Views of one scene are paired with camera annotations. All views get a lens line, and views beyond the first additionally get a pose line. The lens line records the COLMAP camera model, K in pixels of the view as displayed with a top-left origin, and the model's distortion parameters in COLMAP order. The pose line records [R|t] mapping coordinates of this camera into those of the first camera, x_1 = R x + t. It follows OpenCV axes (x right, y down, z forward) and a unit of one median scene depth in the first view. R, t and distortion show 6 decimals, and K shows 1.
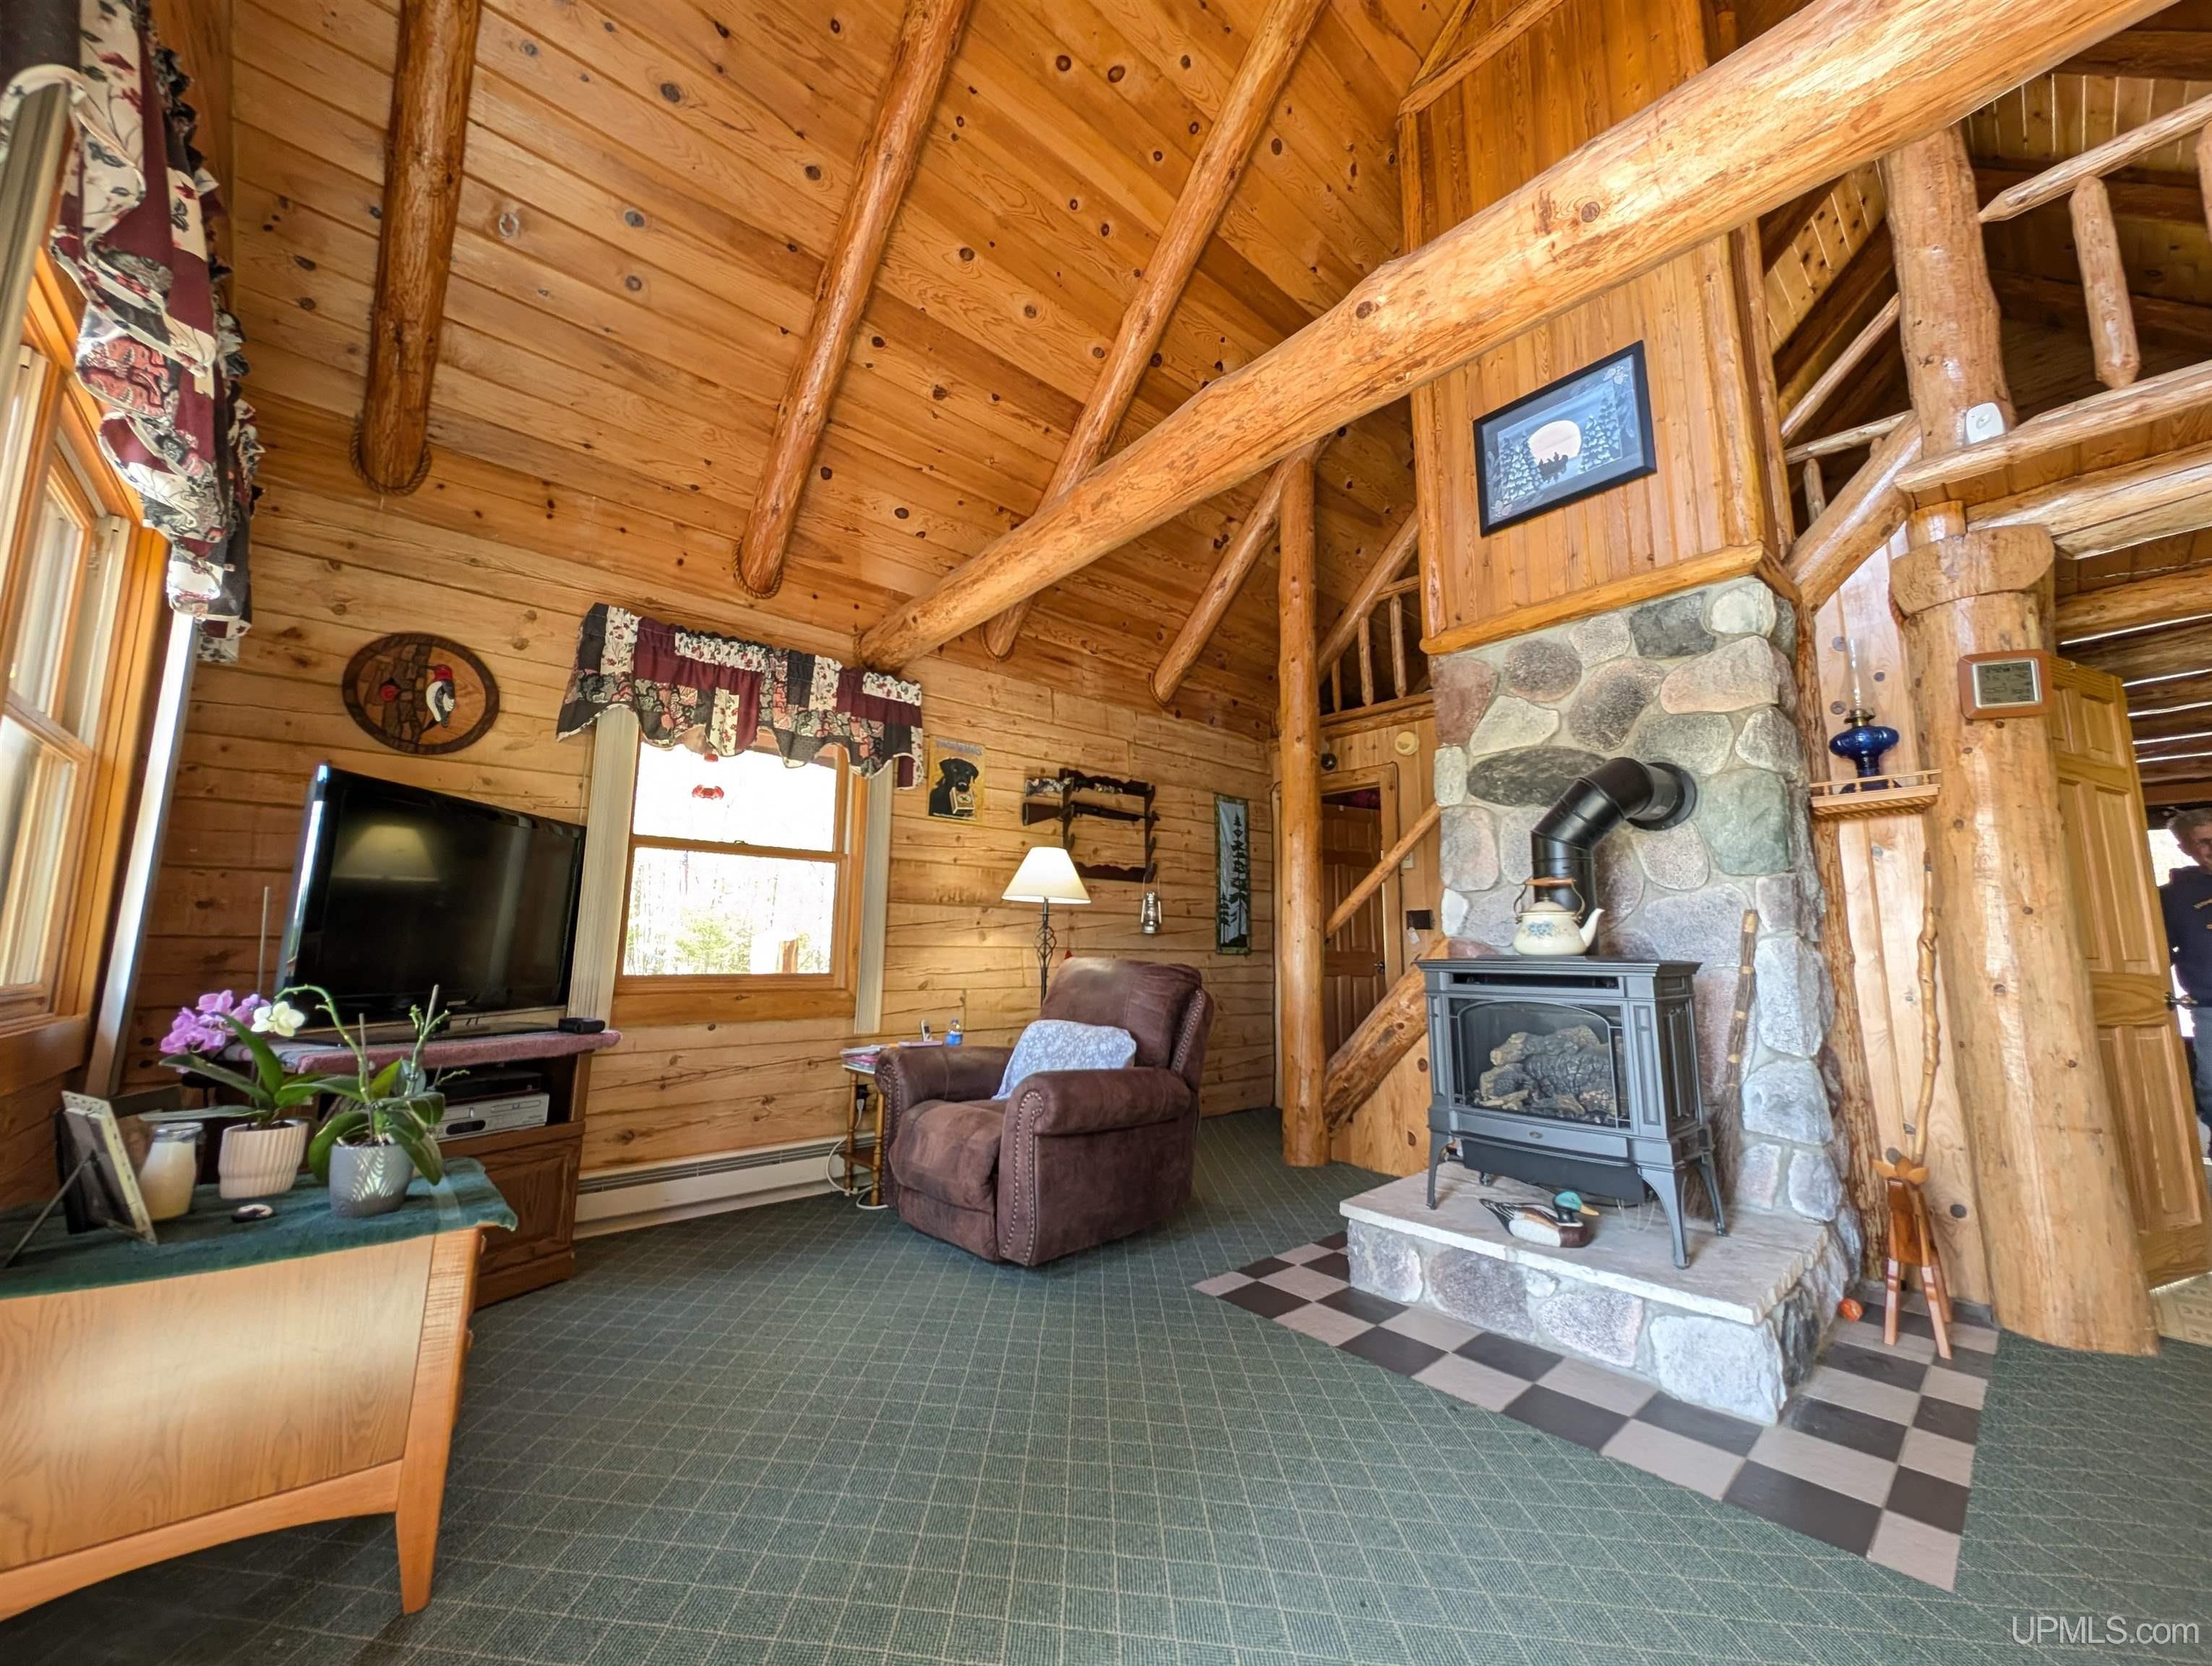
lens RADIAL K [[842.3, 0, 1106.0], [0, 842.3, 833.0], [0, 0, 1]] dist [0.018459, -0.011062]
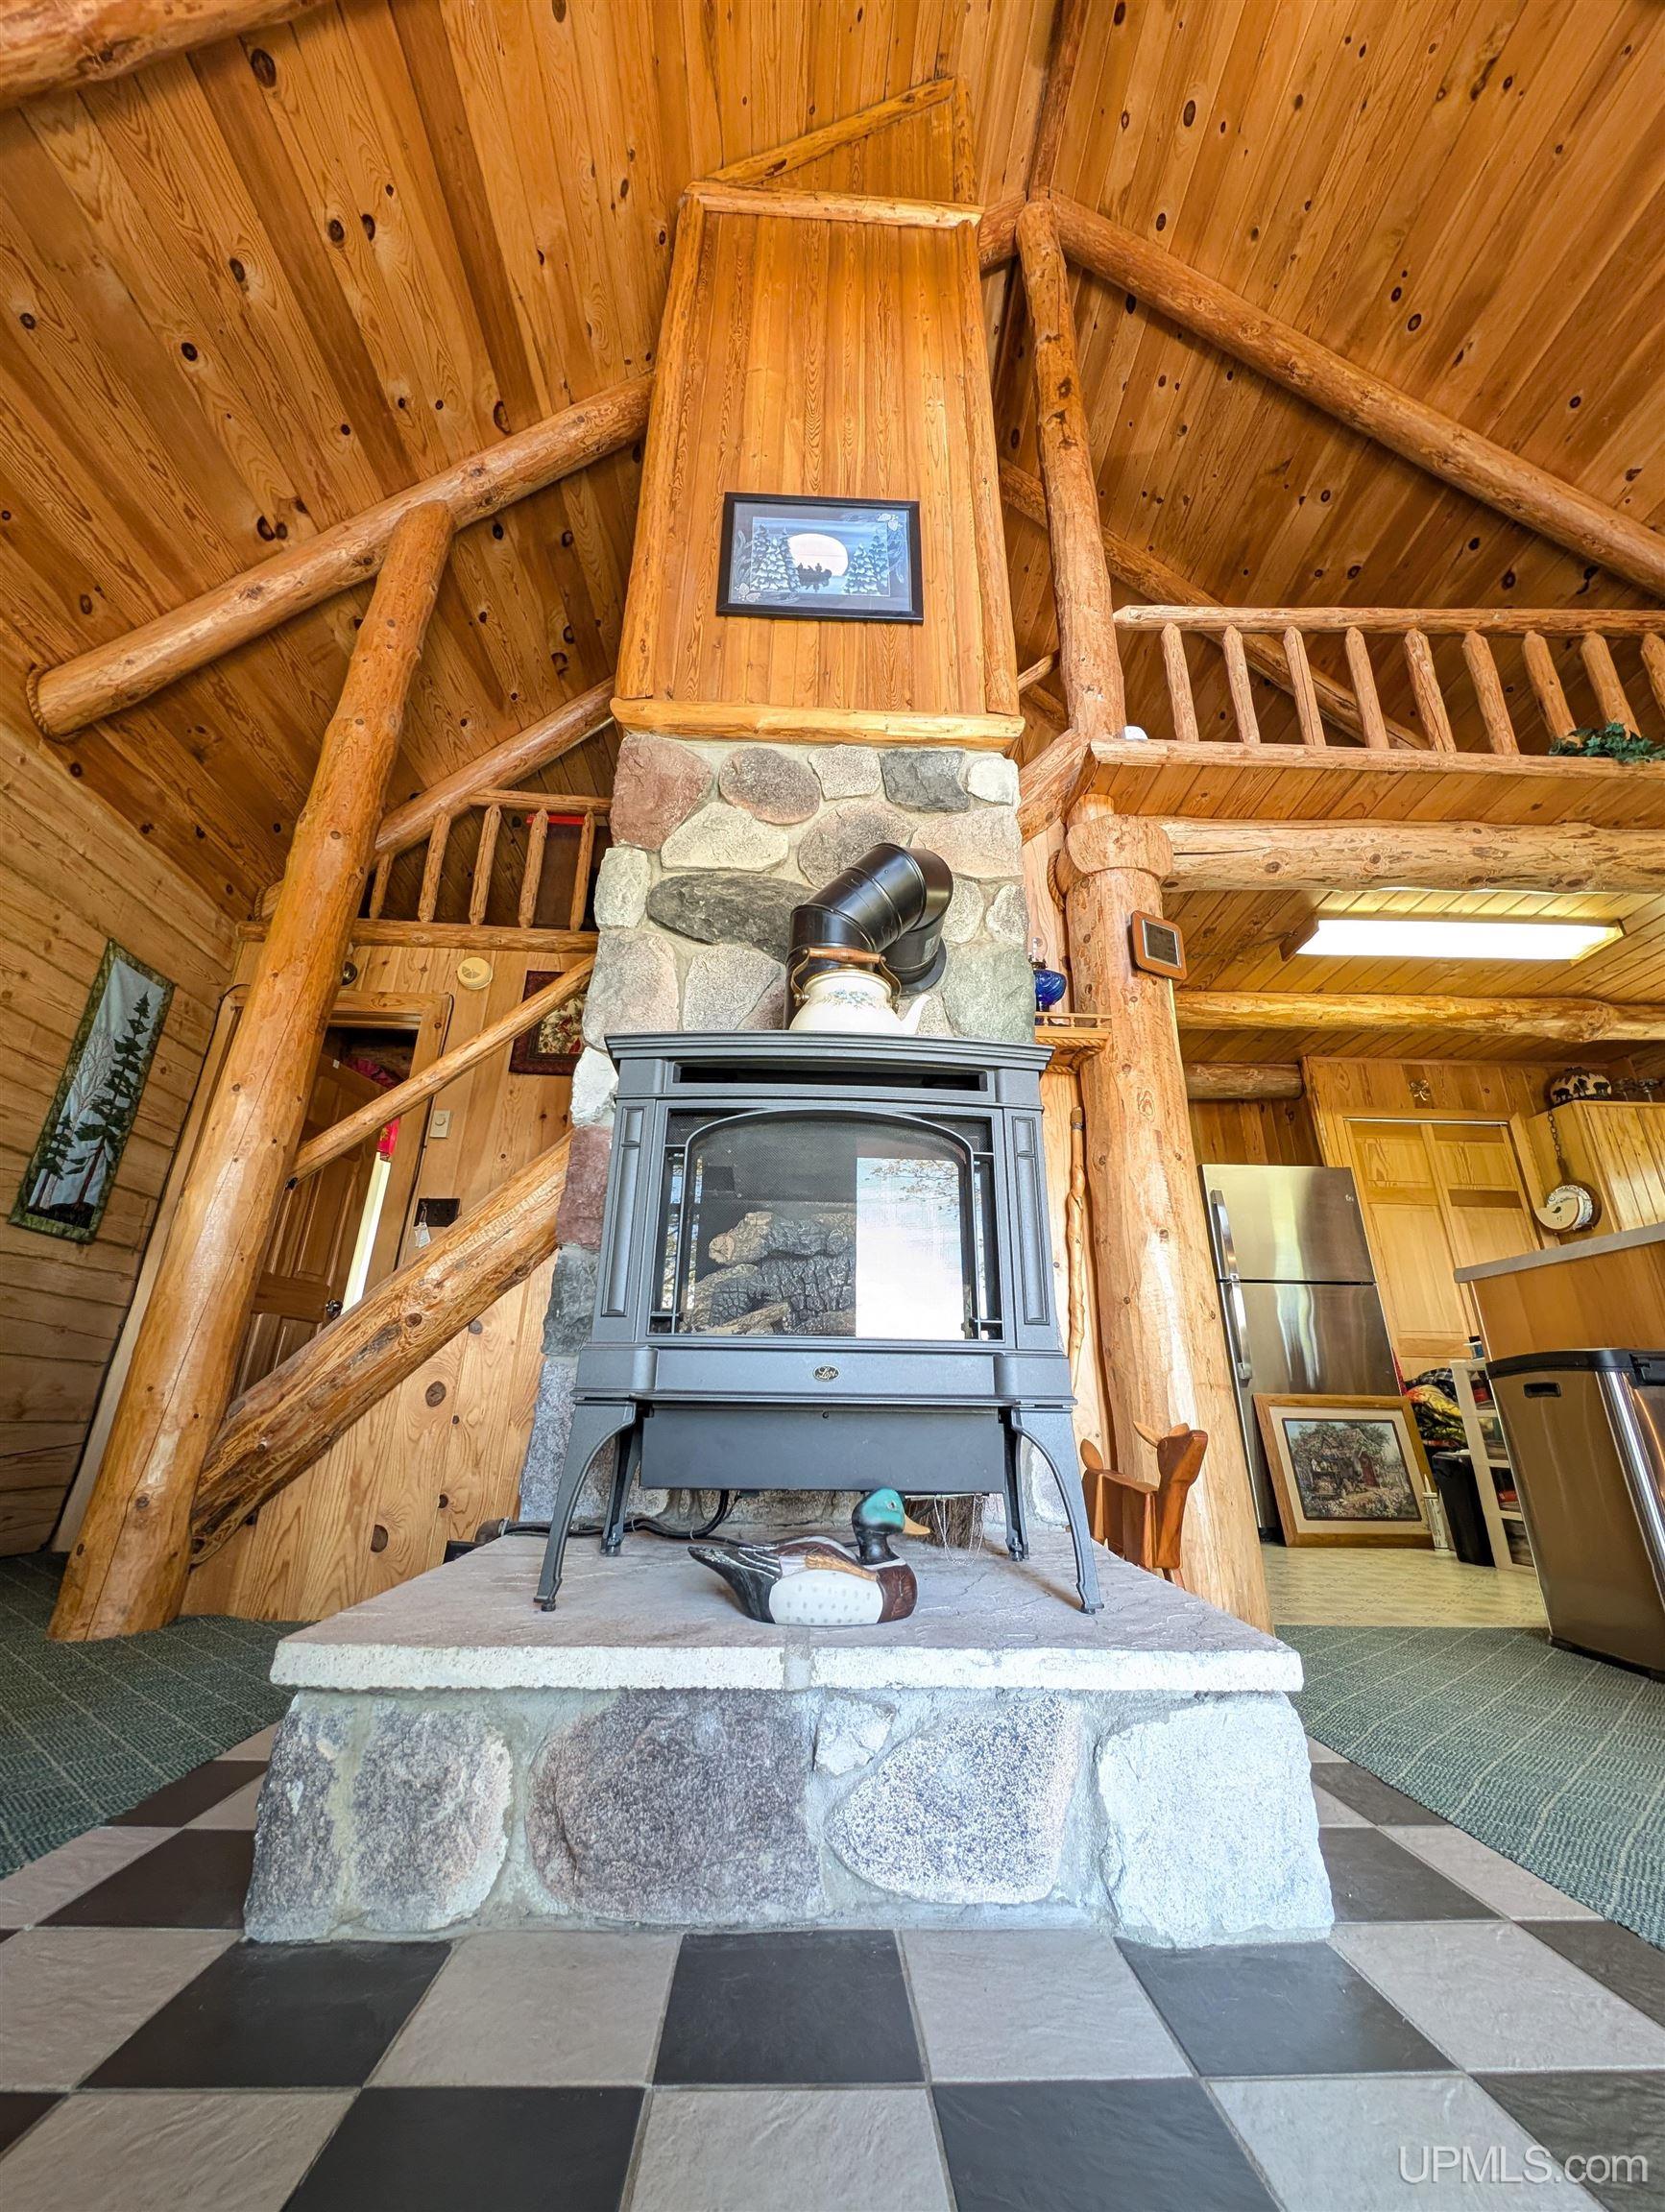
lens RADIAL K [[842.2, 0, 836.1], [0, 842.2, 1111.2], [0, 0, 1]] dist [0.018459, -0.011062]
pose [[0.633215, 0.271921, 0.724636, 0.095335], [-0.121065, 0.959525, -0.254273, 0.233061], [-0.764449, 0.073282, 0.640506, 0.479564]]
